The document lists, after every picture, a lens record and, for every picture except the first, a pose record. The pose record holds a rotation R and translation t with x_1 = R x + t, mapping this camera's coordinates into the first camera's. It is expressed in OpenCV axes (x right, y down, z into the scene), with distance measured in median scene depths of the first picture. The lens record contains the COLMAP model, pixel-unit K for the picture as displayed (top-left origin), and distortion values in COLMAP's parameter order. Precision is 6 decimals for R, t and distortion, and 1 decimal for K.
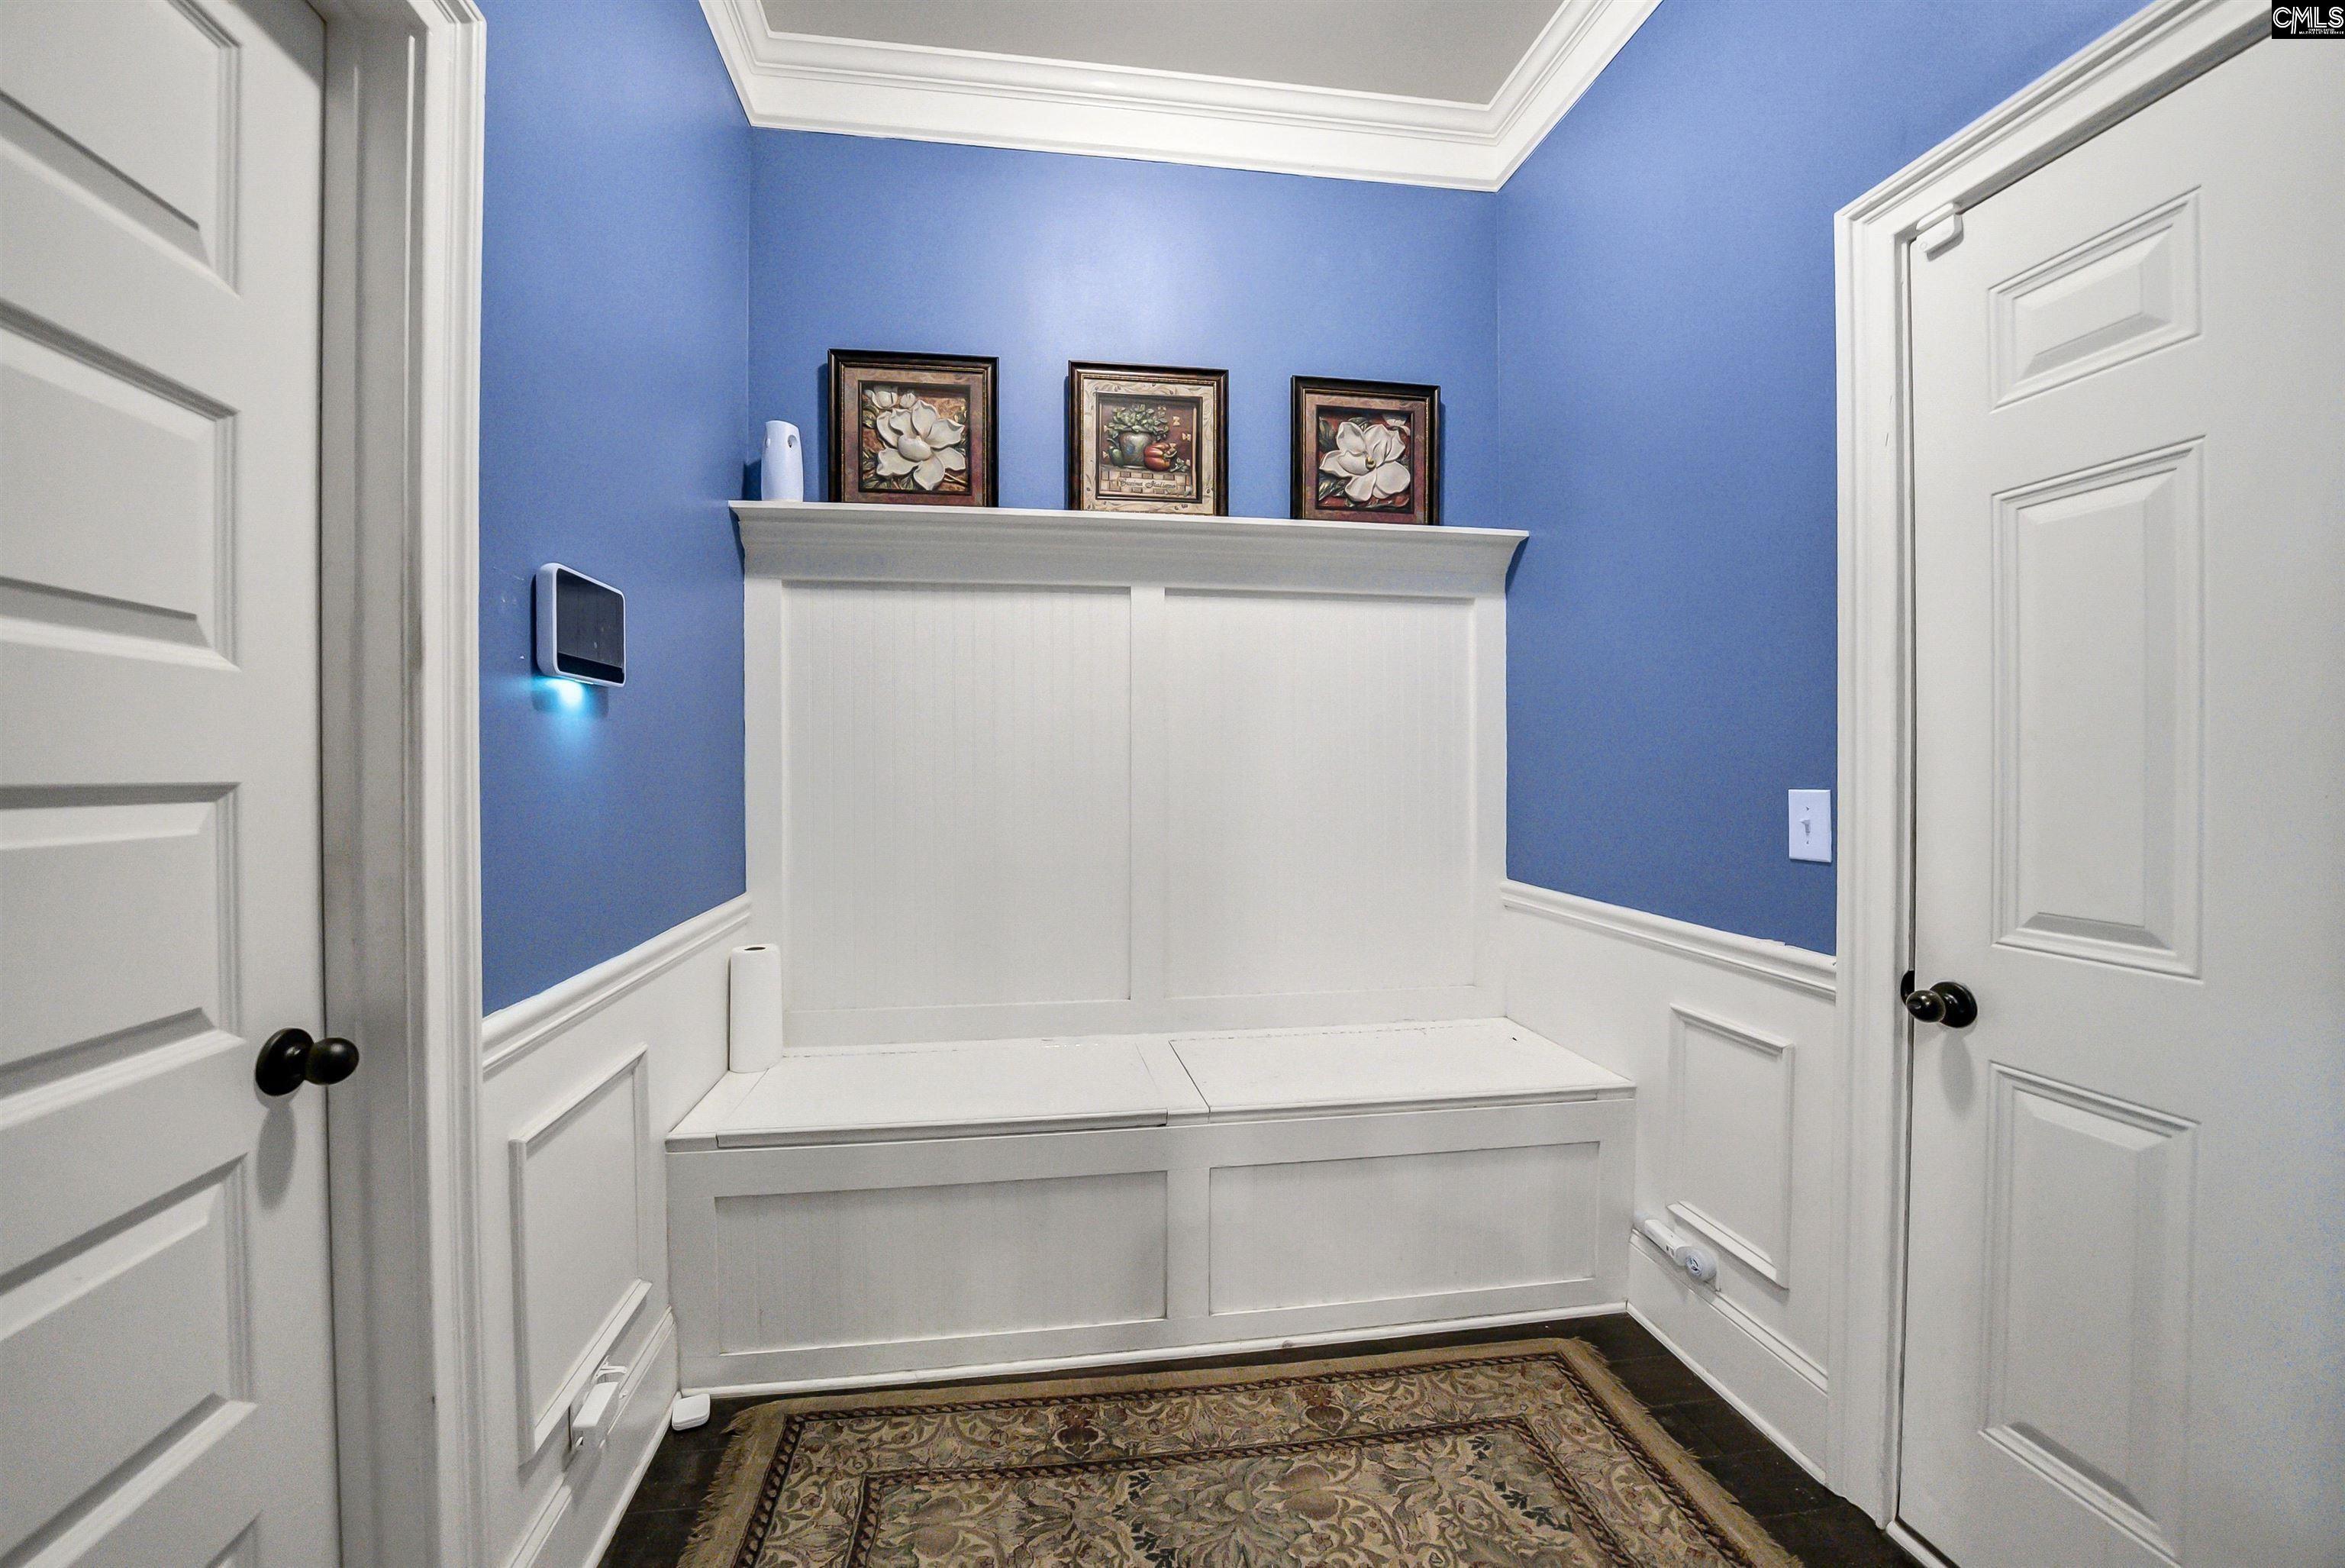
lens RADIAL K [[824.8, 0, 1162.2], [0, 824.8, 786.3], [0, 0, 1]] dist [-0.021710, -0.000077]
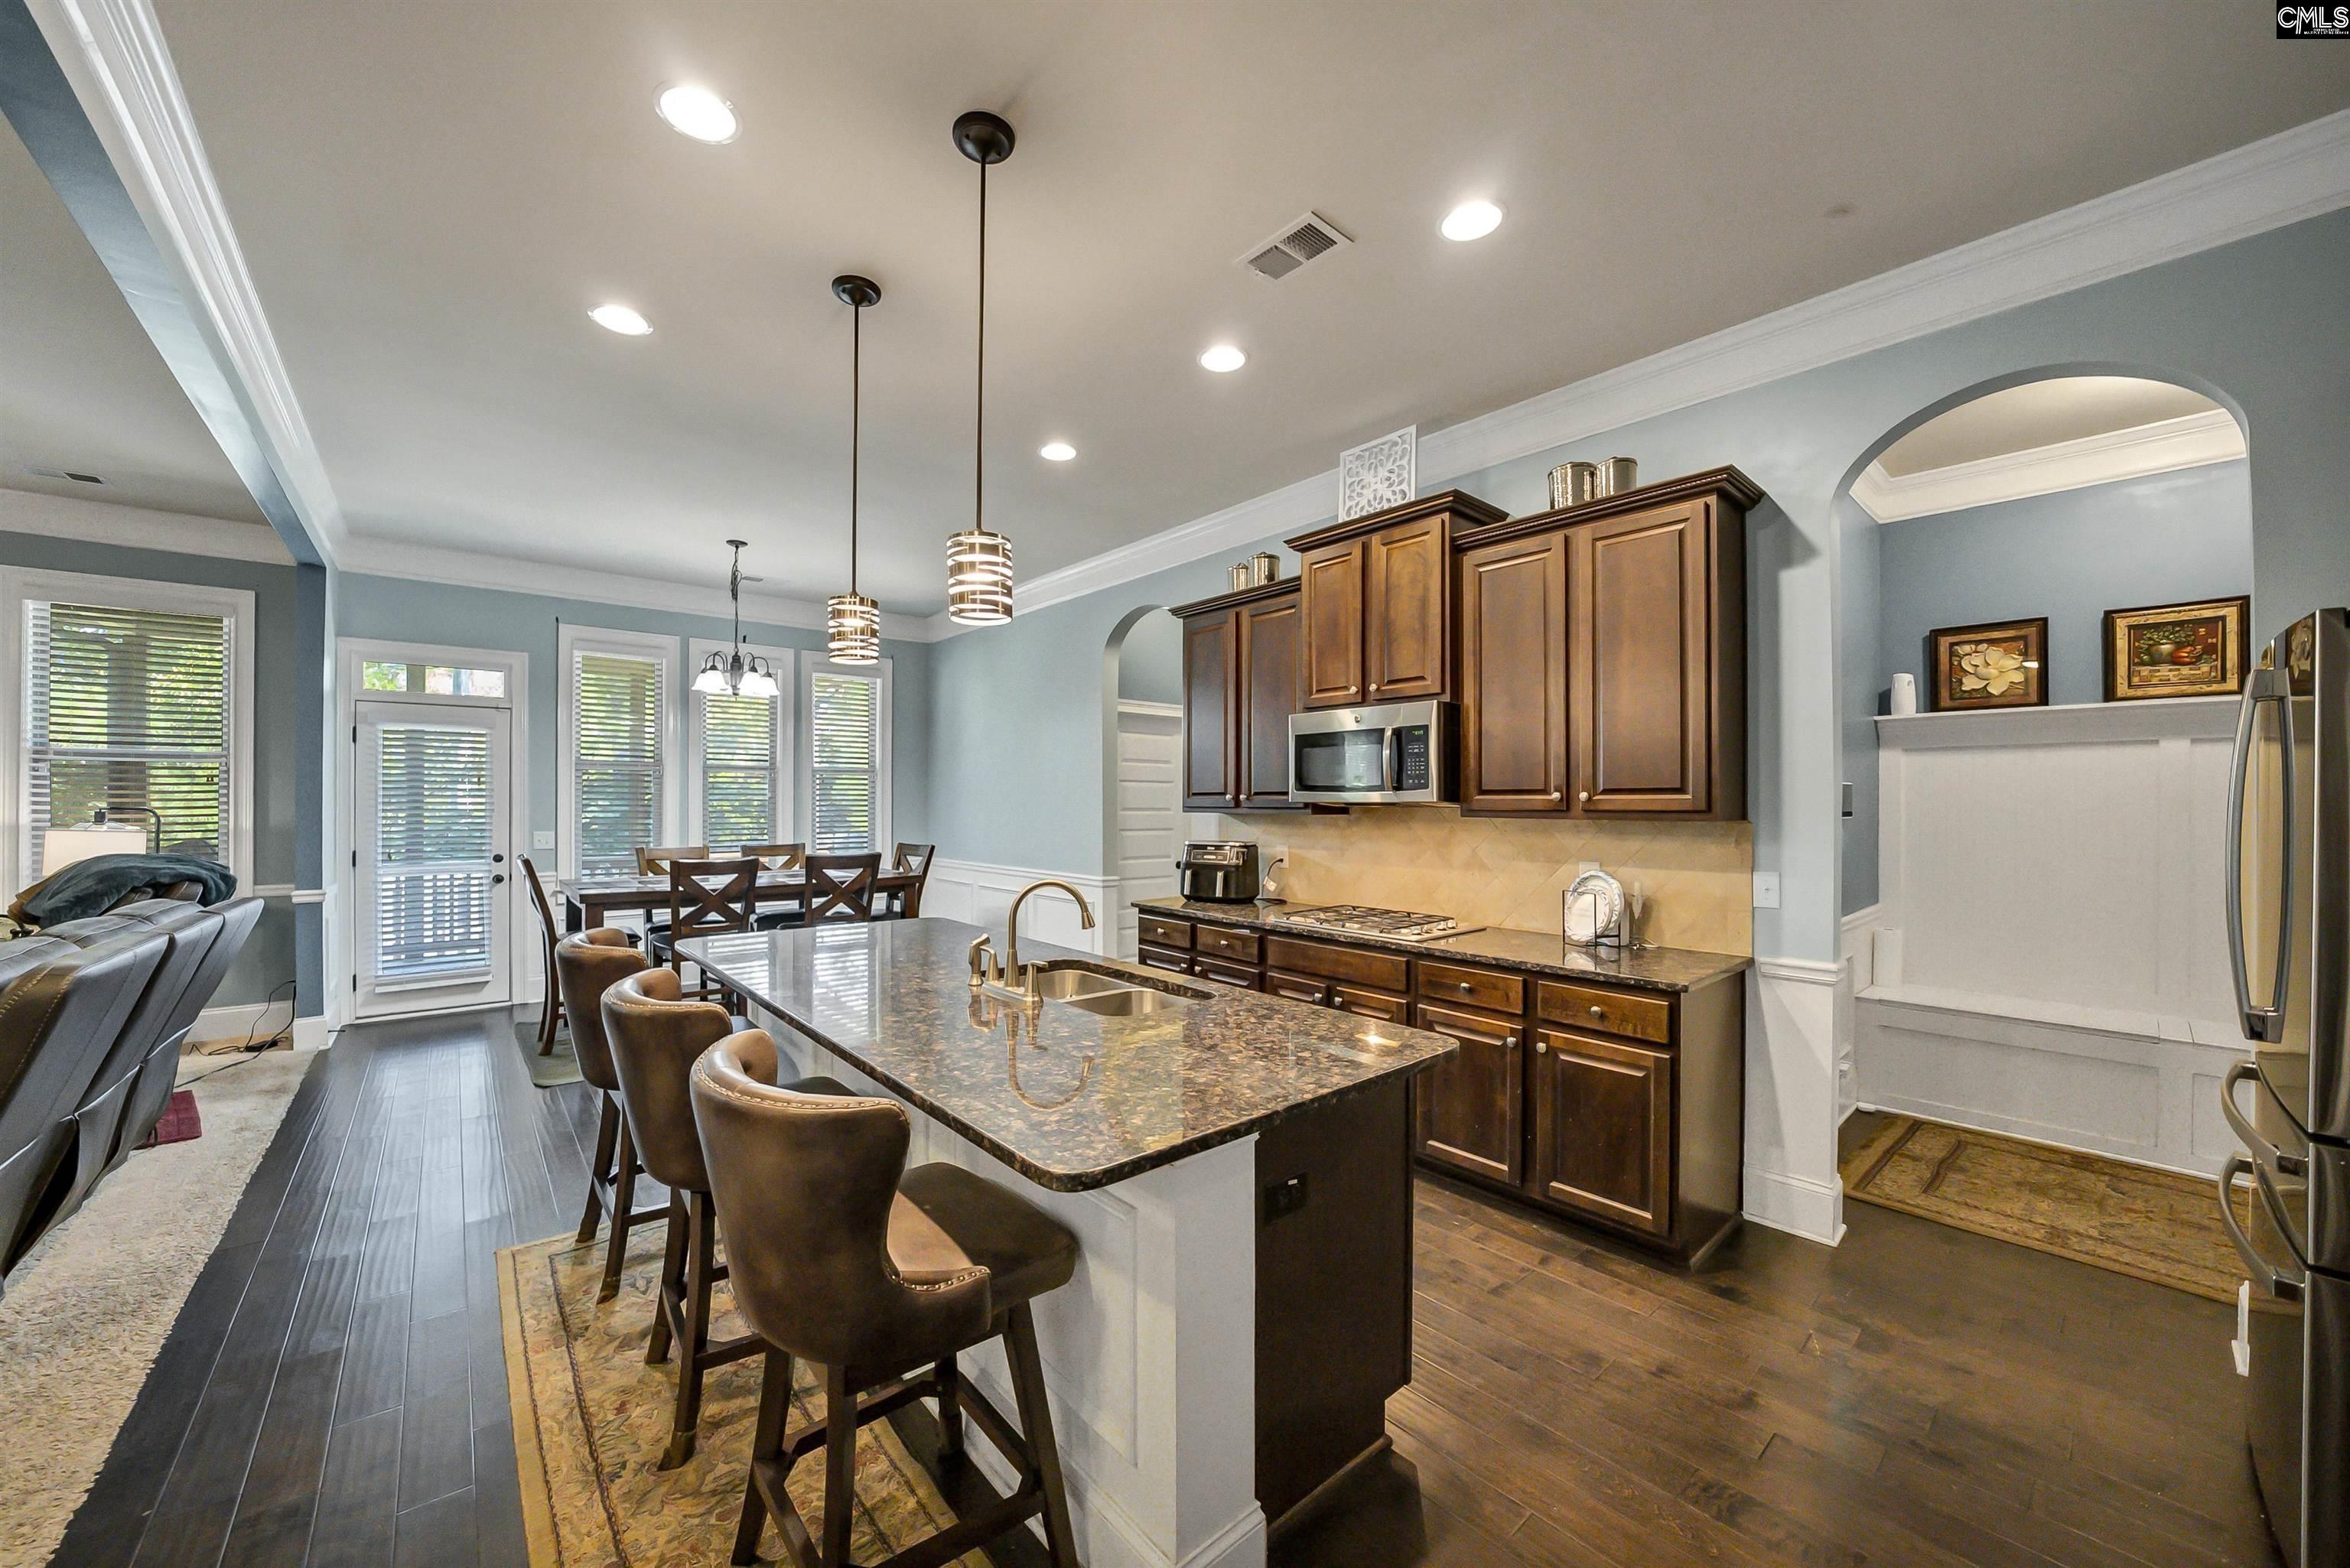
lens RADIAL K [[893.9, 0, 1166.2], [0, 893.9, 803.5], [0, 0, 1]] dist [-0.002845, -0.000217]
pose [[0.514882, 0.000988, -0.857261, 0.473442], [-0.004986, 0.999986, -0.001842, -0.103920], [0.857247, 0.005223, 0.514879, -1.638002]]
